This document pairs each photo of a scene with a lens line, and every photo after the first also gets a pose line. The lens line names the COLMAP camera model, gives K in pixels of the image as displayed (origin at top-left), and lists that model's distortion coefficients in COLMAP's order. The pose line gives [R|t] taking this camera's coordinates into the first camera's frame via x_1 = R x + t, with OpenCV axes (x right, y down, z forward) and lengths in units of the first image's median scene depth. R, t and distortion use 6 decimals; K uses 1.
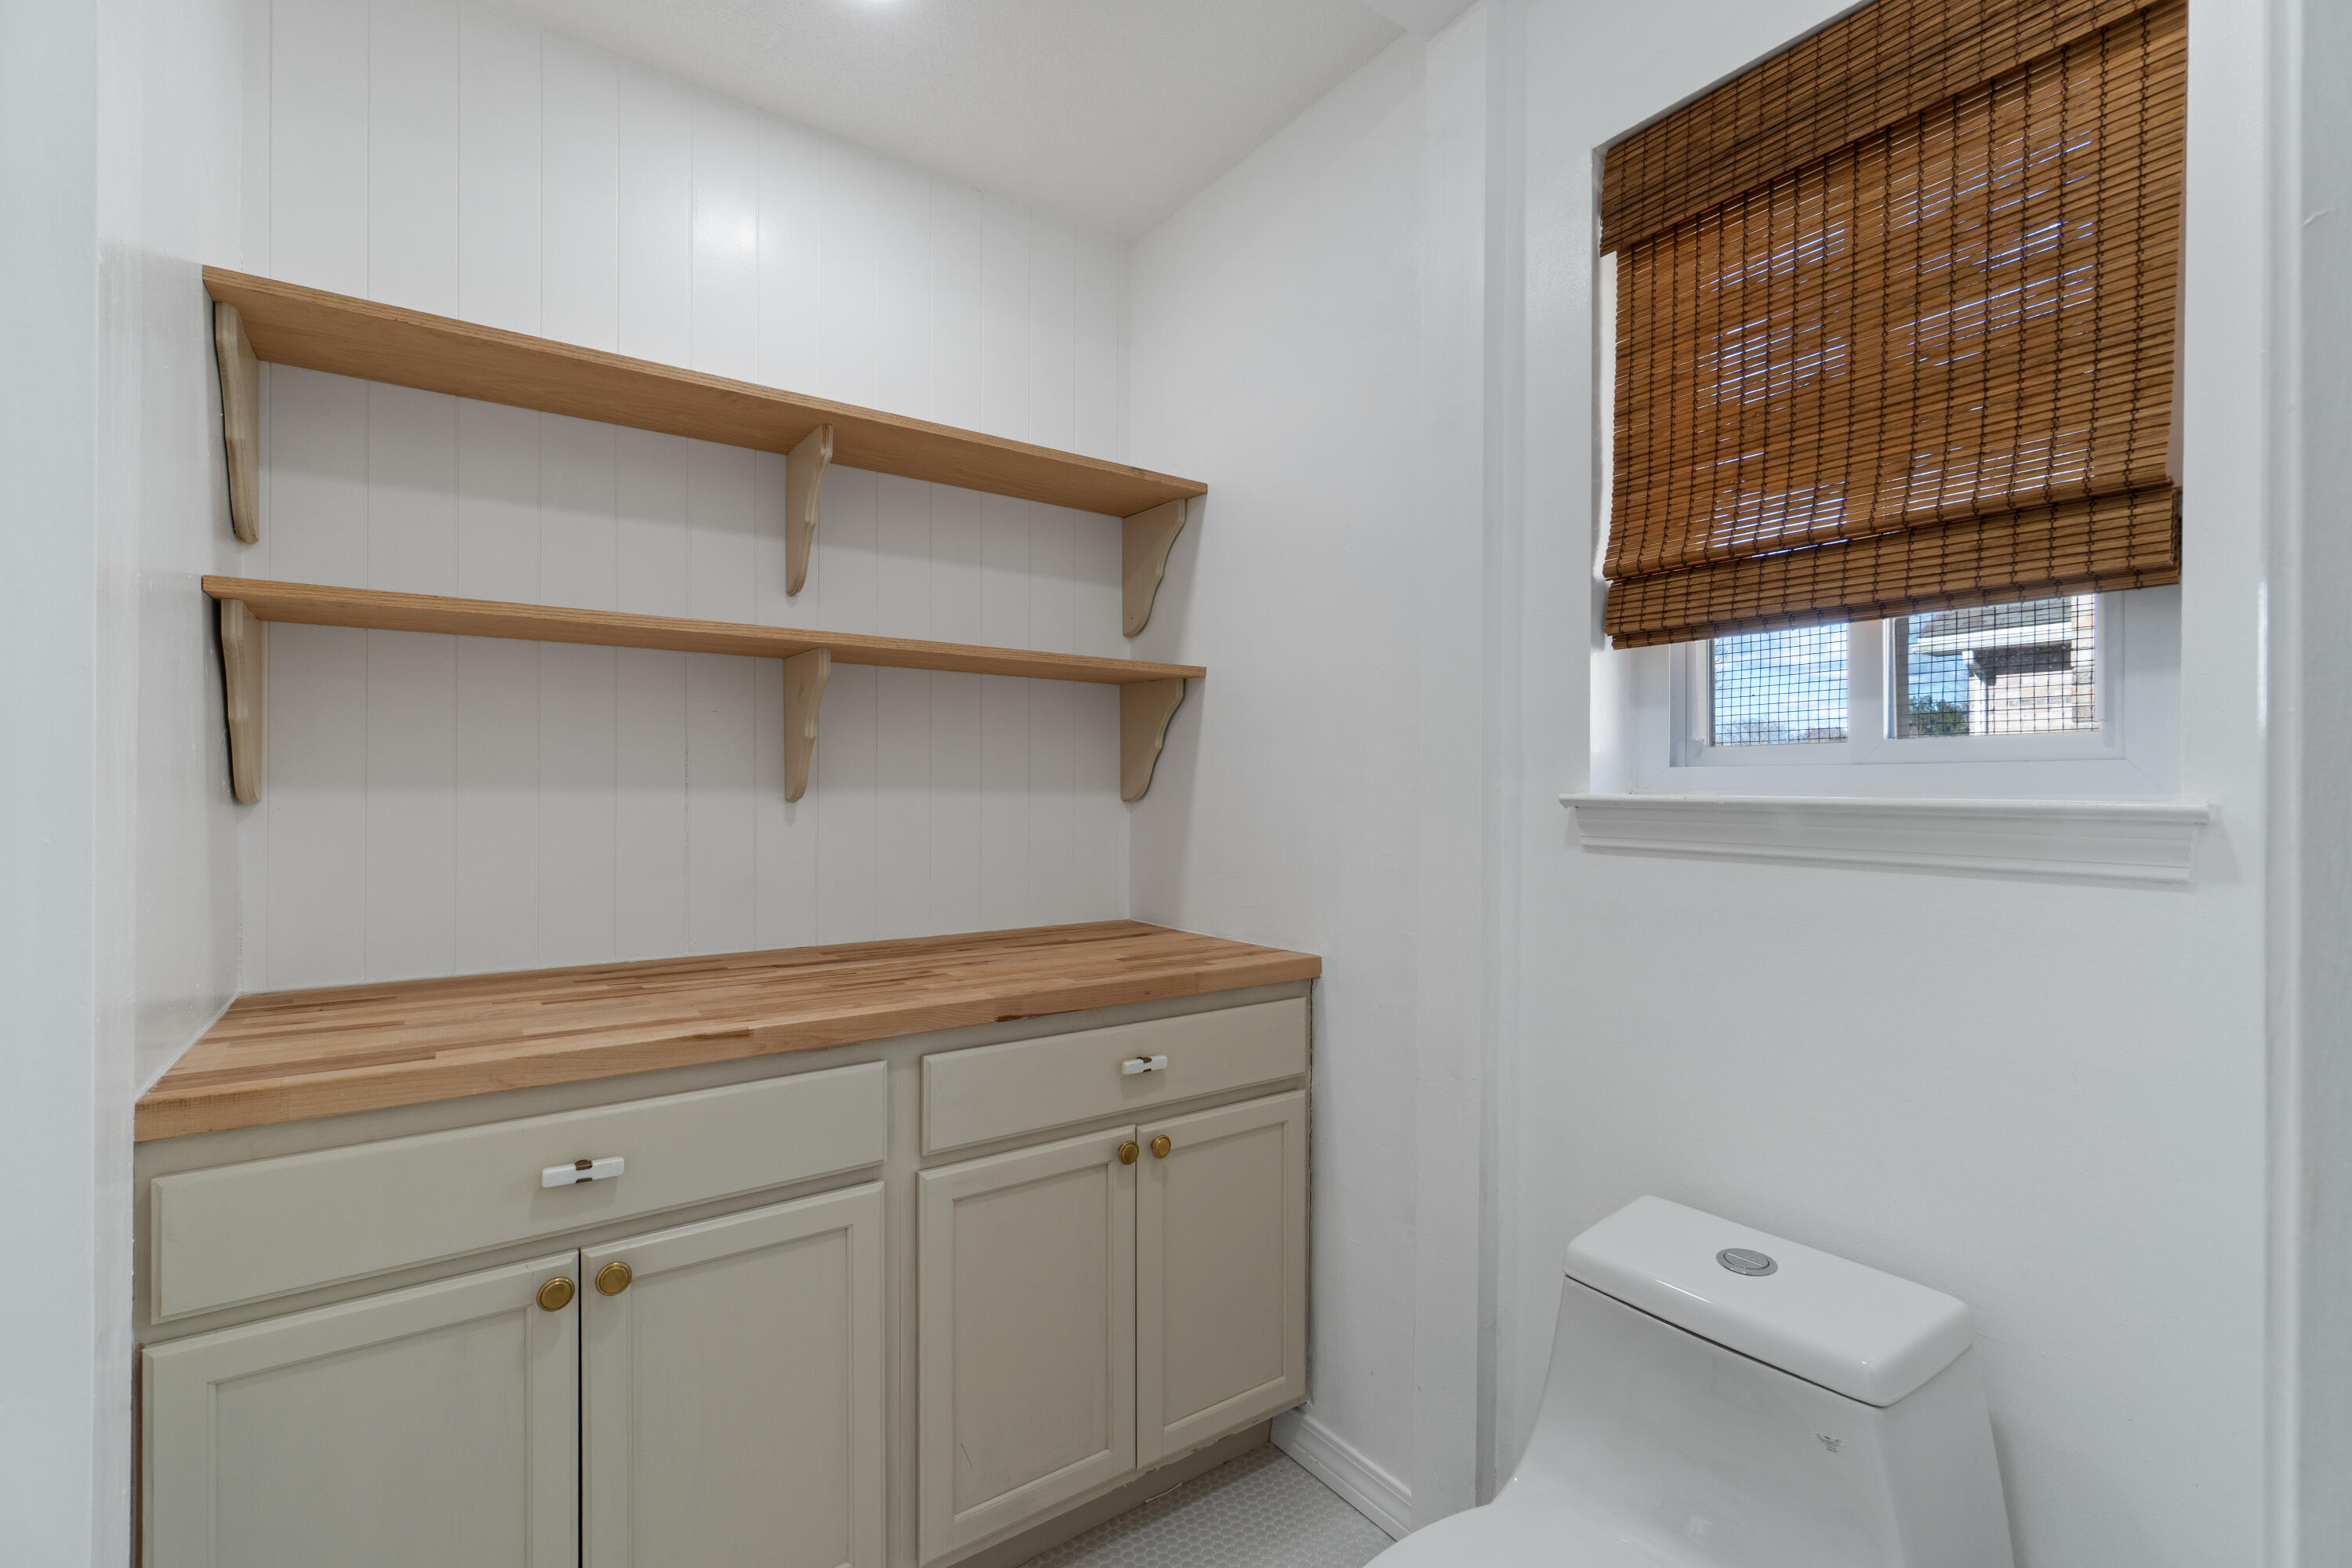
lens RADIAL K [[1020.8, 0, 1171.5], [0, 1020.8, 780.8], [0, 0, 1]] dist [0.000969, 0.000993]
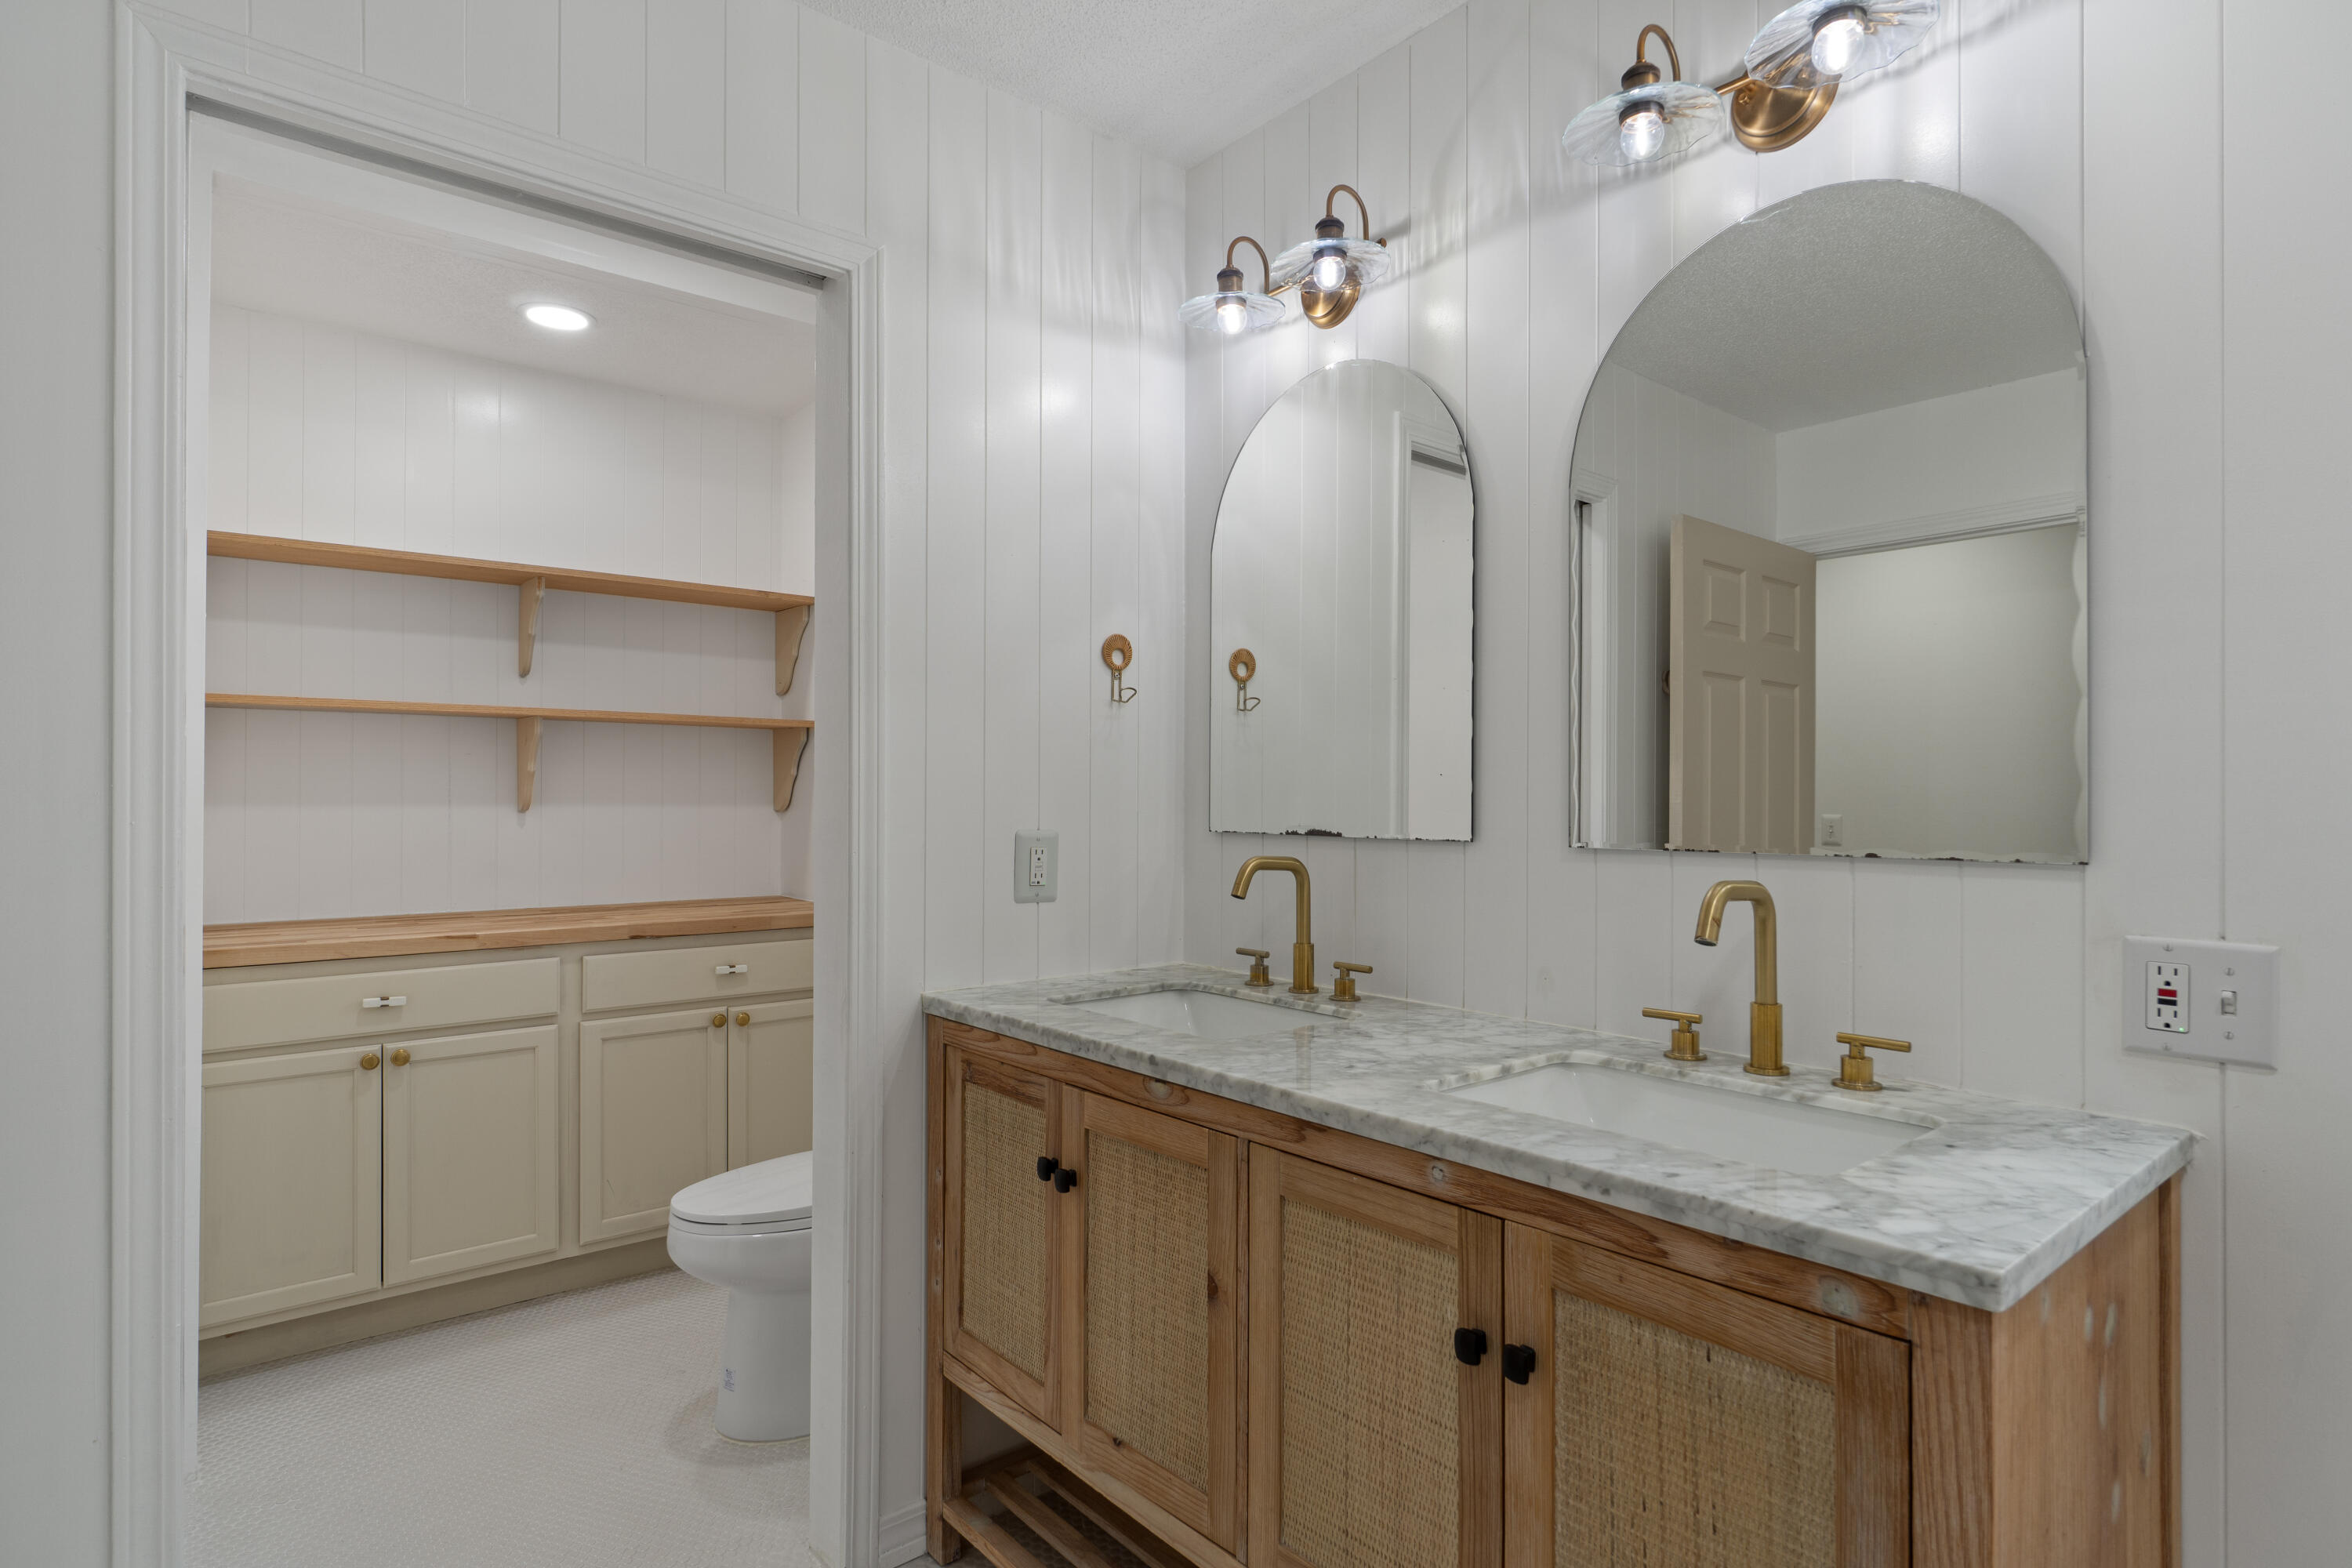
lens RADIAL K [[1225.6, 0, 1185.0], [0, 1225.6, 778.7], [0, 0, 1]] dist [0.001475, 0.001559]
pose [[0.997603, -0.000305, 0.069197, 0.587533], [0.000700, 0.999984, -0.005690, -0.022507], [-0.069194, 0.005725, 0.997587, -1.078139]]
